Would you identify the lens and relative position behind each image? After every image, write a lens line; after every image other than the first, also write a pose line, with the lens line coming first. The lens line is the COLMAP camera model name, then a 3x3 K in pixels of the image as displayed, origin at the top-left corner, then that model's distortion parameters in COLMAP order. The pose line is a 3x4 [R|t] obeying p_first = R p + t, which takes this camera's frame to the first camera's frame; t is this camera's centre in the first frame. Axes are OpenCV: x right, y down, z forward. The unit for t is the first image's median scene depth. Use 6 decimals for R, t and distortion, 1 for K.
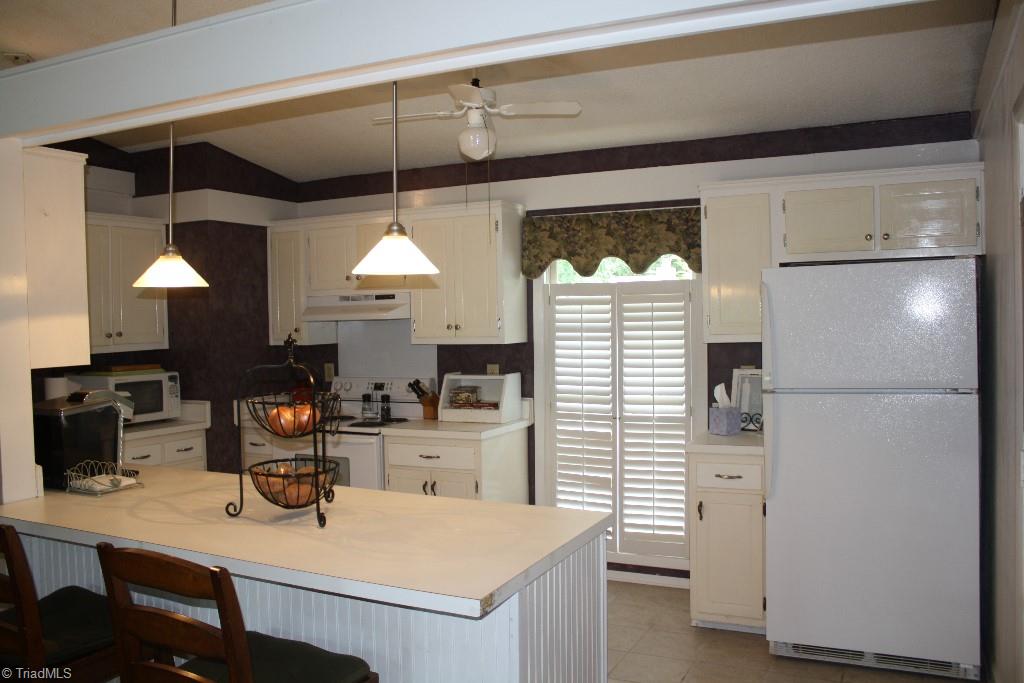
lens RADIAL K [[883.0, 0, 512.0], [0, 883.0, 341.5], [0, 0, 1]] dist [-0.115560, -0.001304]
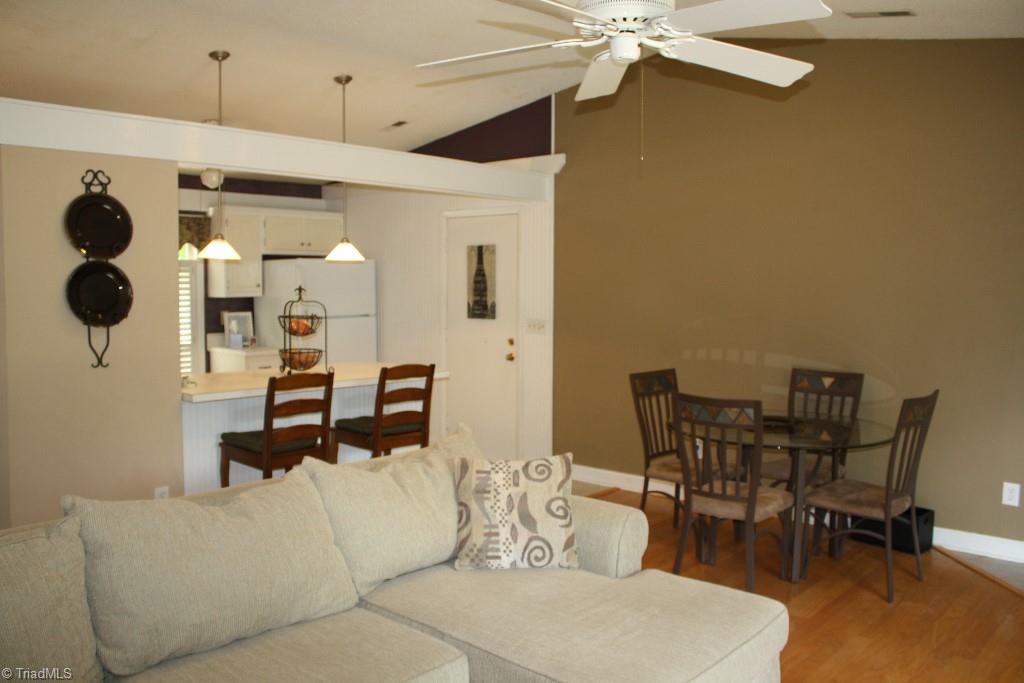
lens RADIAL K [[883.0, 0, 512.0], [0, 883.0, 341.5], [0, 0, 1]] dist [-0.115560, -0.001304]
pose [[0.252091, -0.044679, 0.966672, -1.373220], [0.018370, 0.998975, 0.041381, 0.029473], [-0.967529, 0.007326, 0.252653, 0.011829]]
